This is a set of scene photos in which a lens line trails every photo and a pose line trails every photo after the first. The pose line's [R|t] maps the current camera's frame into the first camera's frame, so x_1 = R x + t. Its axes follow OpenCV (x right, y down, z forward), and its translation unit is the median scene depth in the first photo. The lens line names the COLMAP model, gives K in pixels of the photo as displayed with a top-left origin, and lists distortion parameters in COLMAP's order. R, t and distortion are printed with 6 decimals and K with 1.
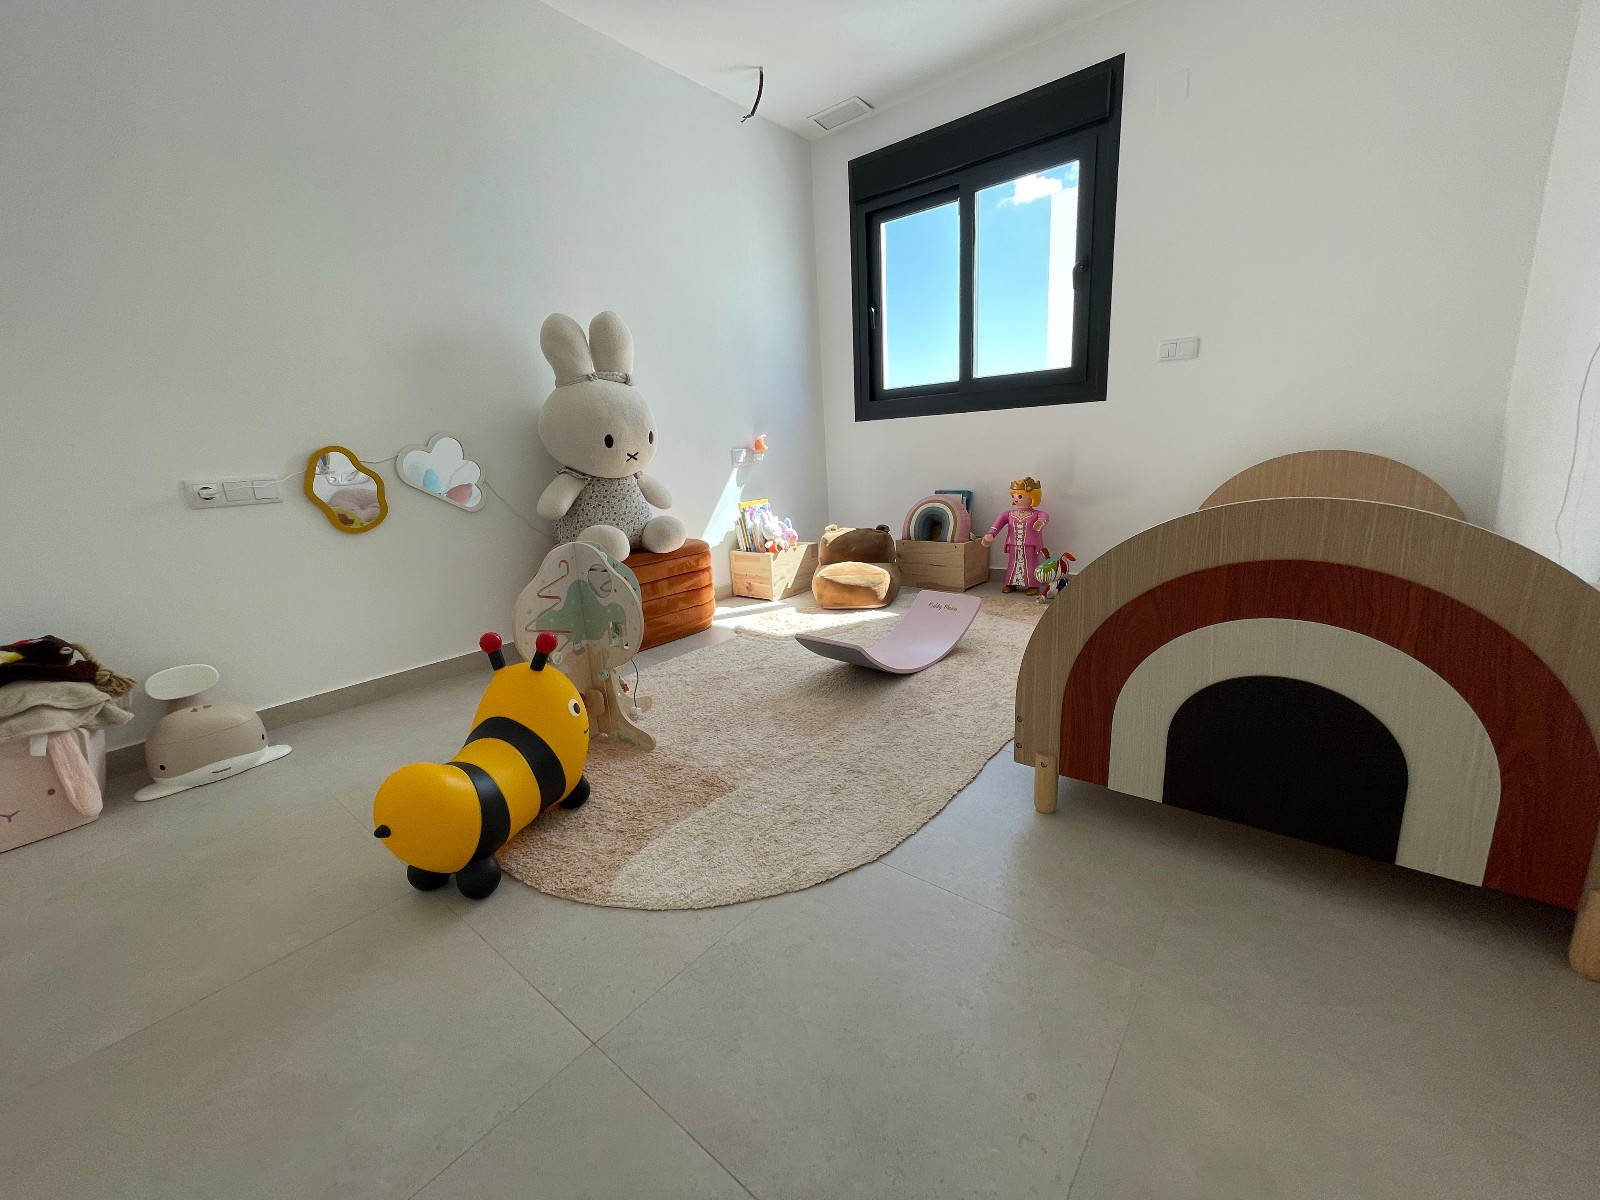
lens RADIAL K [[643.5, 0, 785.1], [0, 643.5, 596.7], [0, 0, 1]] dist [-0.004126, 0.000690]
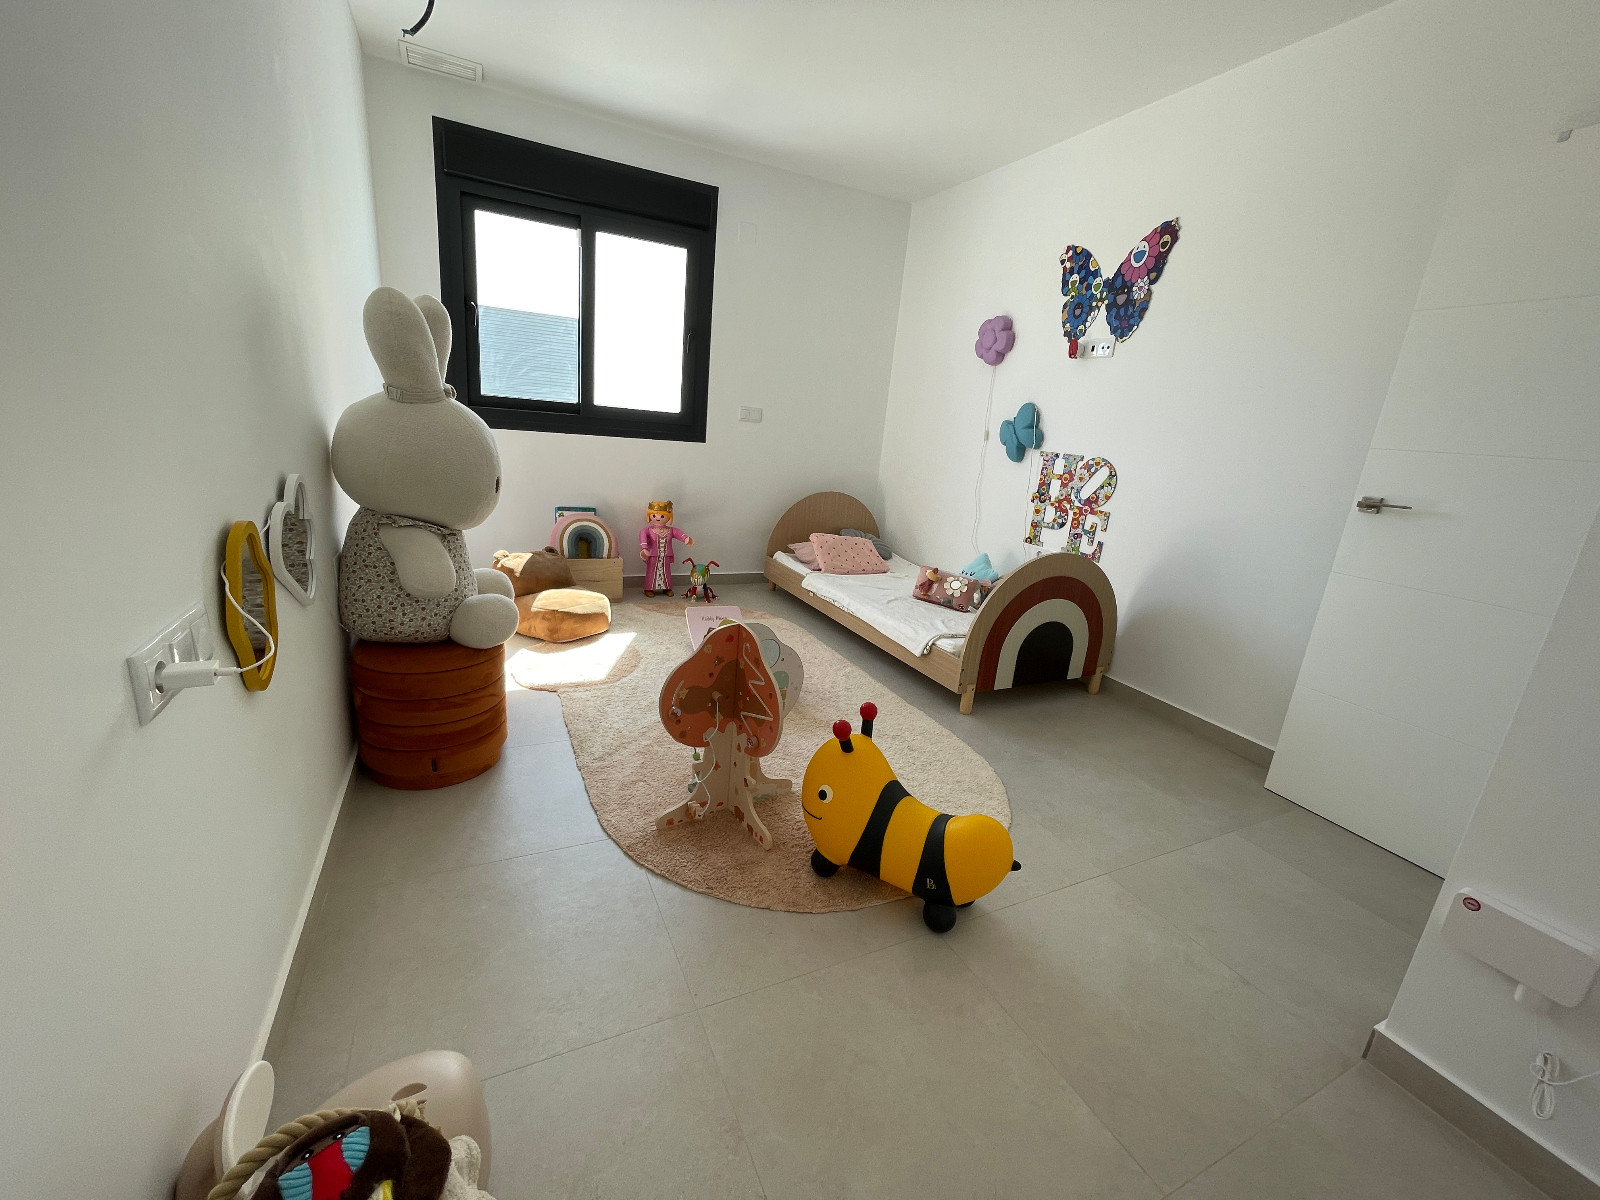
lens RADIAL K [[643.5, 0, 782.4], [0, 643.5, 603.6], [0, 0, 1]] dist [-0.004126, 0.000690]
pose [[0.415392, -0.160870, 0.895304, -0.636343], [0.103722, 0.986195, 0.129077, -0.125672], [-0.903709, 0.039245, 0.426344, 0.288982]]
